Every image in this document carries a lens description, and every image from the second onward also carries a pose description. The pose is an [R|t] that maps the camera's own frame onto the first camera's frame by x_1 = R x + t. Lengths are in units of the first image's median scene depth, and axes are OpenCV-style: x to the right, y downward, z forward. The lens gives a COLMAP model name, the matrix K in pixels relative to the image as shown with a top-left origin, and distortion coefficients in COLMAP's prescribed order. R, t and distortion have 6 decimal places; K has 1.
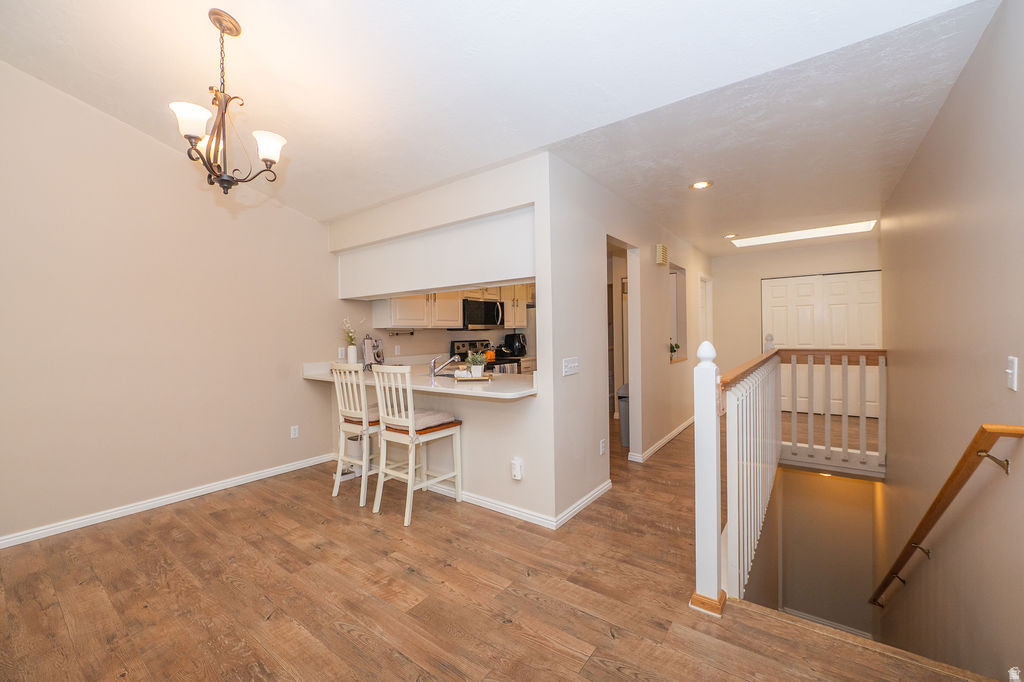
lens RADIAL K [[409.8, 0, 516.2], [0, 409.8, 338.3], [0, 0, 1]] dist [-0.011168, -0.000523]
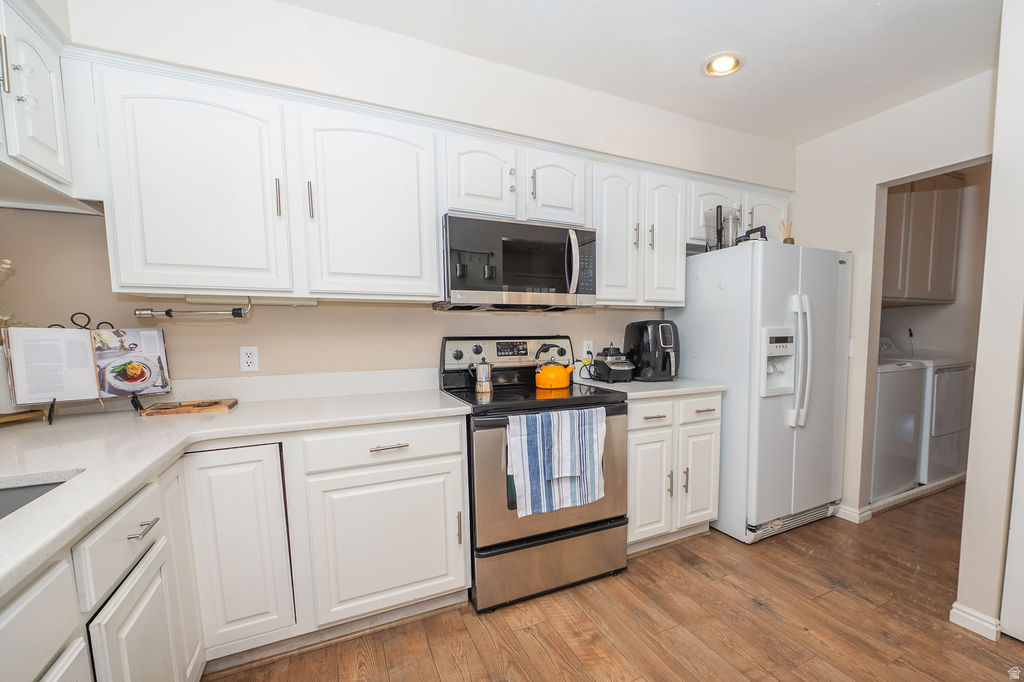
lens RADIAL K [[458.0, 0, 572.5], [0, 458.0, 374.6], [0, 0, 1]] dist [-0.001434, -0.000290]
pose [[0.900868, 0.055478, -0.430534, 0.234319], [-0.015664, 0.995308, 0.095479, -0.001792], [0.433811, -0.079270, 0.897510, 1.115402]]
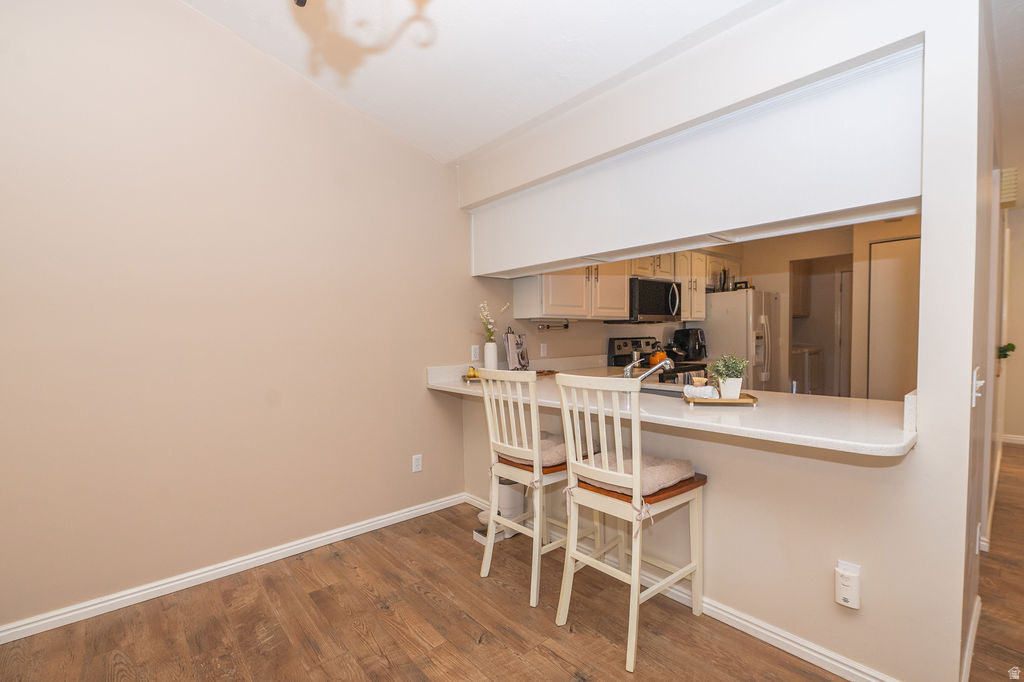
lens RADIAL K [[452.4, 0, 527.4], [0, 452.4, 352.7], [0, 0, 1]] dist [-0.007990, -0.000322]
pose [[0.979756, 0.011329, -0.199873, -0.236522], [-0.004891, 0.999454, 0.032677, 0.012313], [0.200134, -0.031038, 0.979277, 0.324698]]
